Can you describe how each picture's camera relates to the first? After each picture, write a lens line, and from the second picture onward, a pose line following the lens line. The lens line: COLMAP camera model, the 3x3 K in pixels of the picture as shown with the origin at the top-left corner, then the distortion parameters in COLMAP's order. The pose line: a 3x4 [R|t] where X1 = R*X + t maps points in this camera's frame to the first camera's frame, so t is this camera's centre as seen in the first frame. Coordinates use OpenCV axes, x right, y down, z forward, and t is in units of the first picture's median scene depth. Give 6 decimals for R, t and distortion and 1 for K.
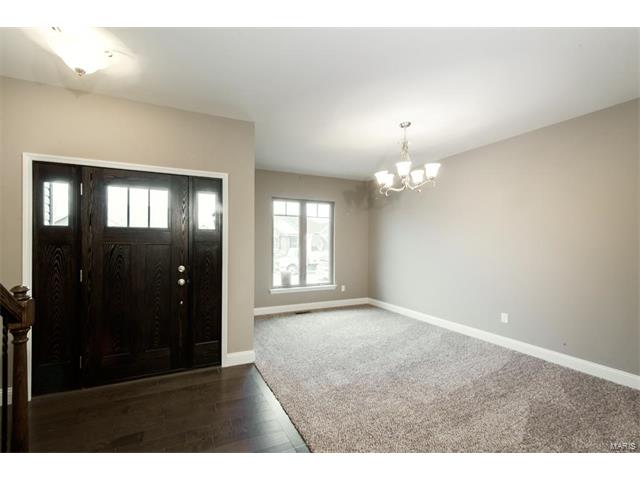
lens RADIAL K [[256.6, 0, 320.0], [0, 256.6, 240.0], [0, 0, 1]] dist [-0.000205, -0.000356]
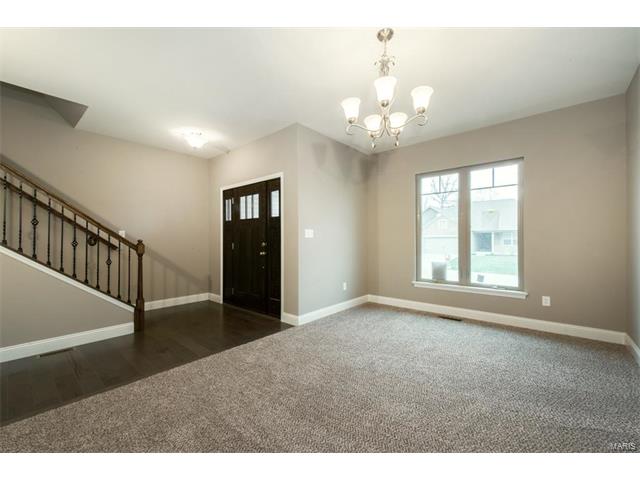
lens RADIAL K [[276.2, 0, 319.5], [0, 276.2, 234.9], [0, 0, 1]] dist [0.001640, 0.000083]
pose [[0.410608, -0.023086, -0.911520, 0.761043], [0.019839, 0.999669, -0.016382, 0.064661], [0.911596, -0.011357, 0.410930, 0.466226]]
